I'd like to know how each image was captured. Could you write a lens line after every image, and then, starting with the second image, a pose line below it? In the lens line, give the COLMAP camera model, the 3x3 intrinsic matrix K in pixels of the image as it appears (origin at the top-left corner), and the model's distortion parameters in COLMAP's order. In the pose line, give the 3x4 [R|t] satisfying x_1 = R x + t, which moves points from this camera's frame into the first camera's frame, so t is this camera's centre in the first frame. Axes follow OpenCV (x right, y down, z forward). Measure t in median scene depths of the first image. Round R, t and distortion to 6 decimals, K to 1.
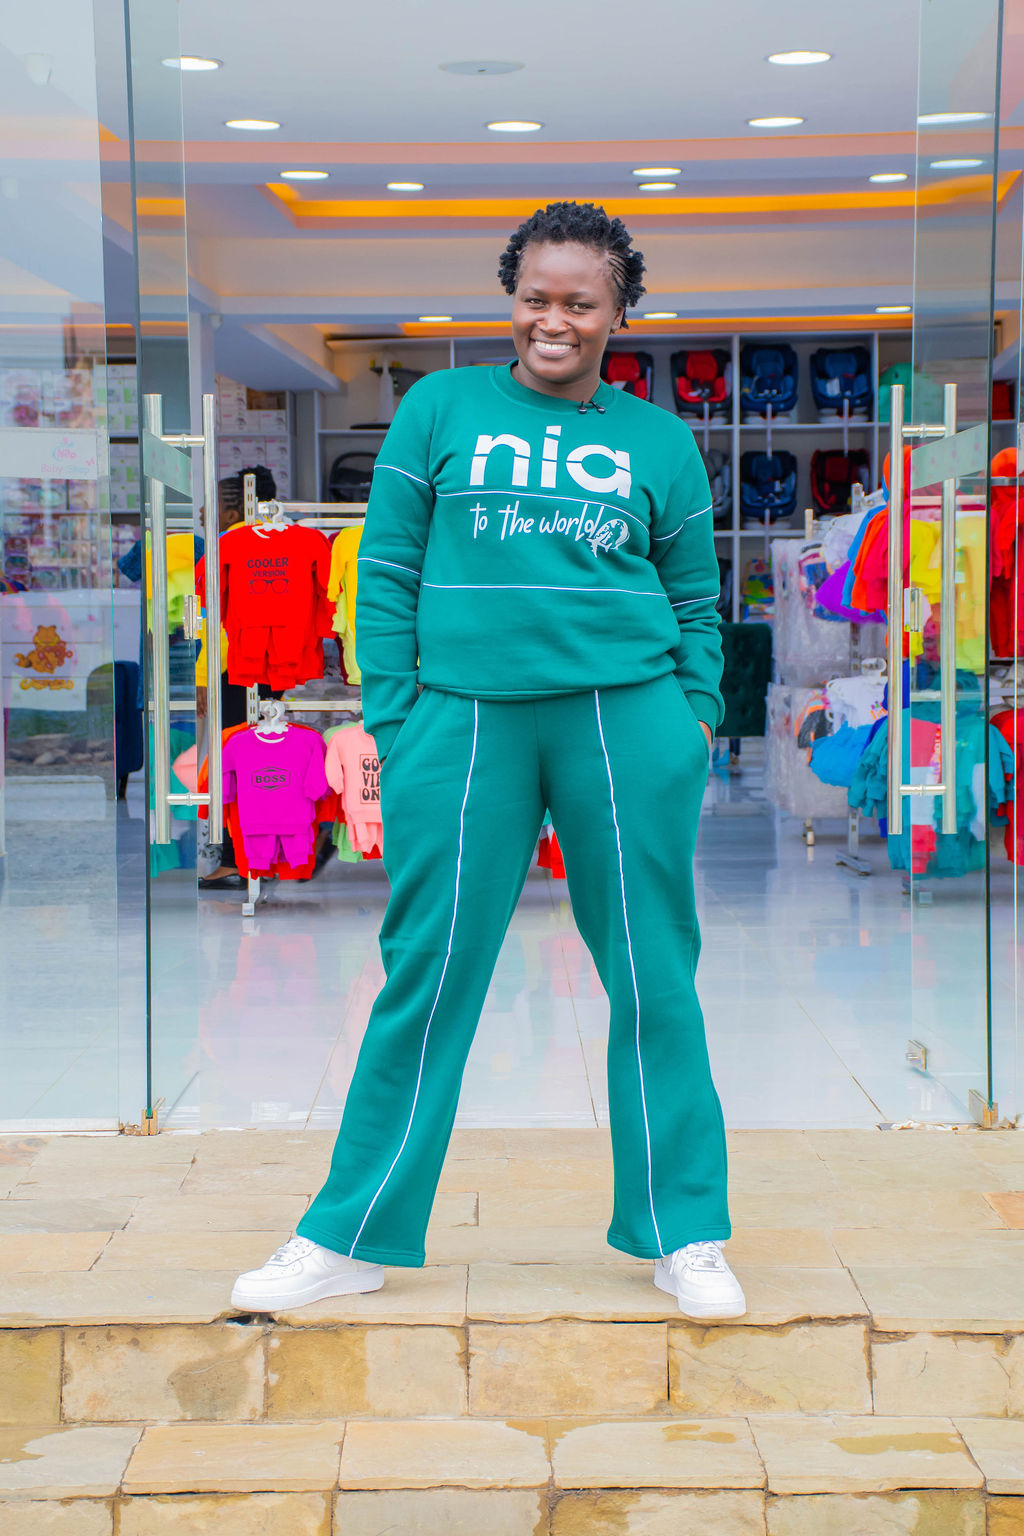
lens RADIAL K [[3032.3, 0, 510.8], [0, 3032.3, 786.7], [0, 0, 1]] dist [0.391735, 0.374008]
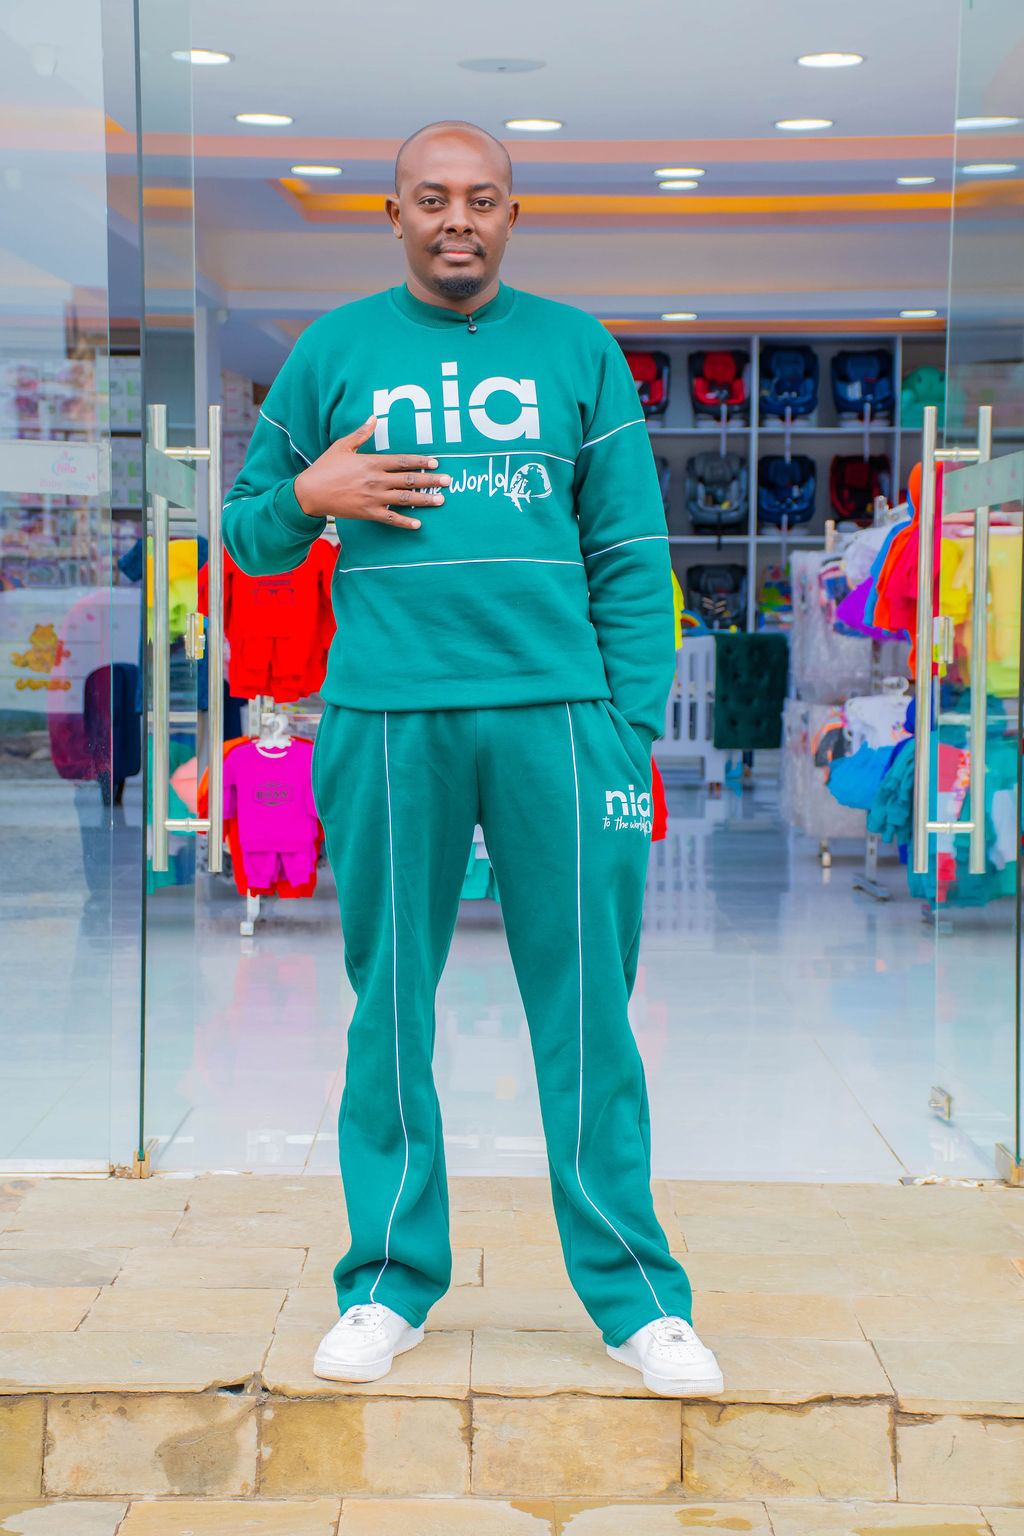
lens RADIAL K [[3094.3, 0, 511.2], [0, 3094.3, 786.0], [0, 0, 1]] dist [0.420695, 0.464198]
pose [[0.999879, 0.015512, -0.001399, -0.003154], [-0.015513, 0.999880, -0.000414, -0.013392], [0.001392, 0.000436, 0.999999, 0.023291]]
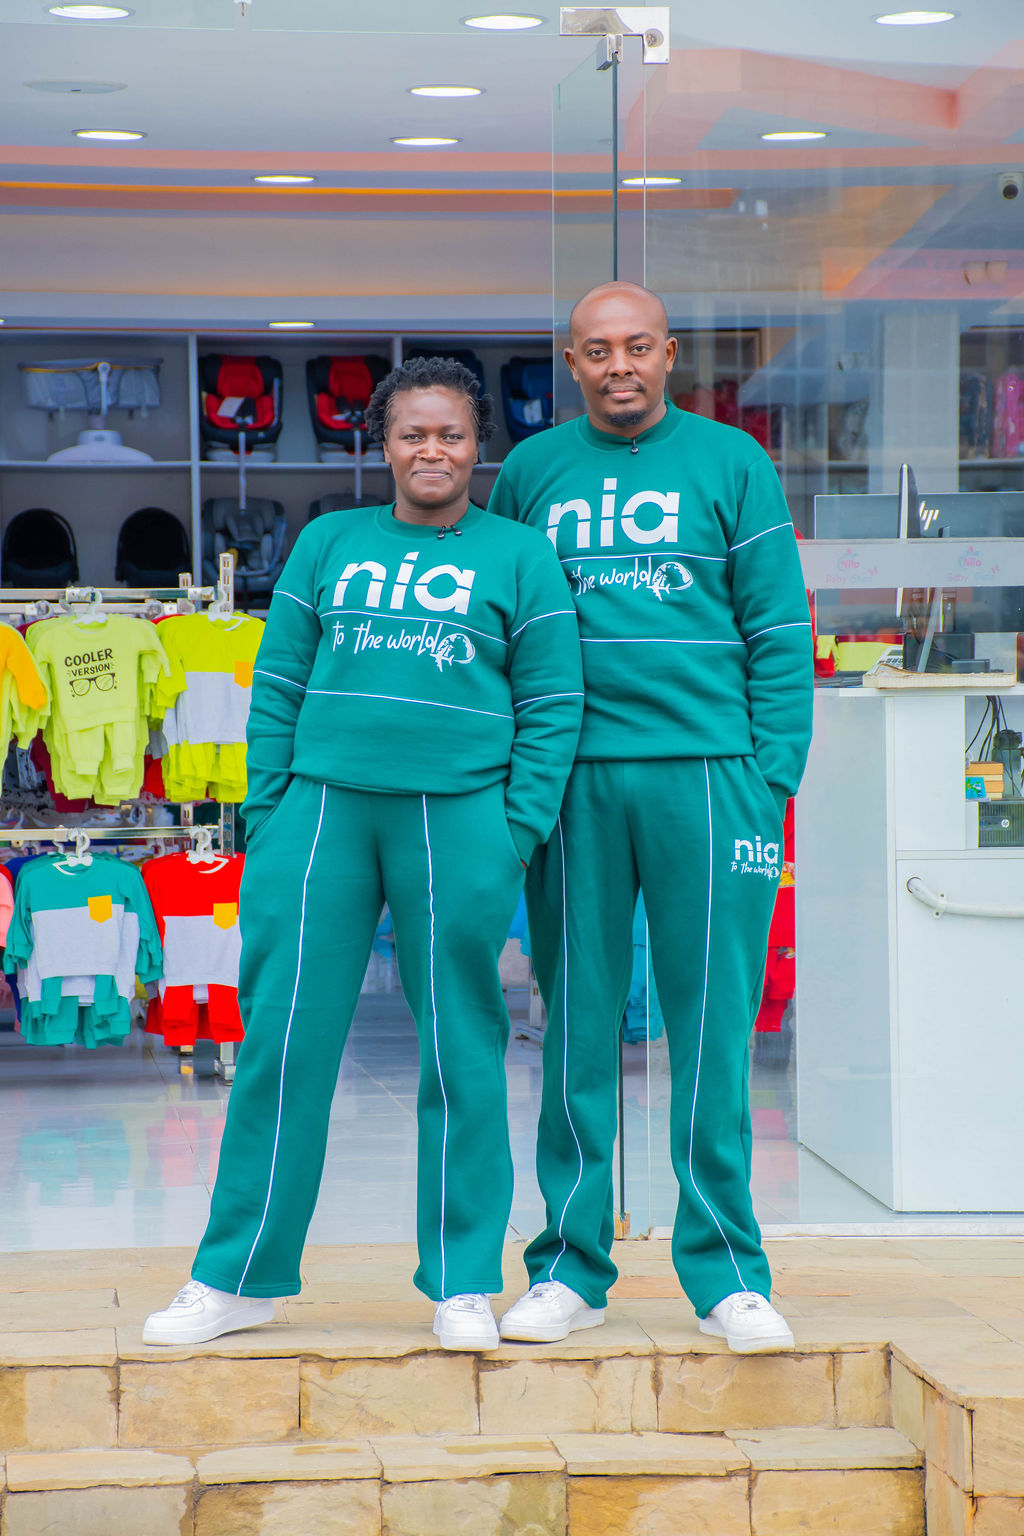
lens RADIAL K [[4946.2, 0, 512.0], [0, 4946.2, 768.0], [0, 0, 1]] dist [1.138290, -0.098048]
pose [[0.995697, 0.000481, 0.092668, -0.039745], [0.003967, 0.998848, -0.047812, 0.044988], [-0.092584, 0.047974, 0.994548, -0.795789]]
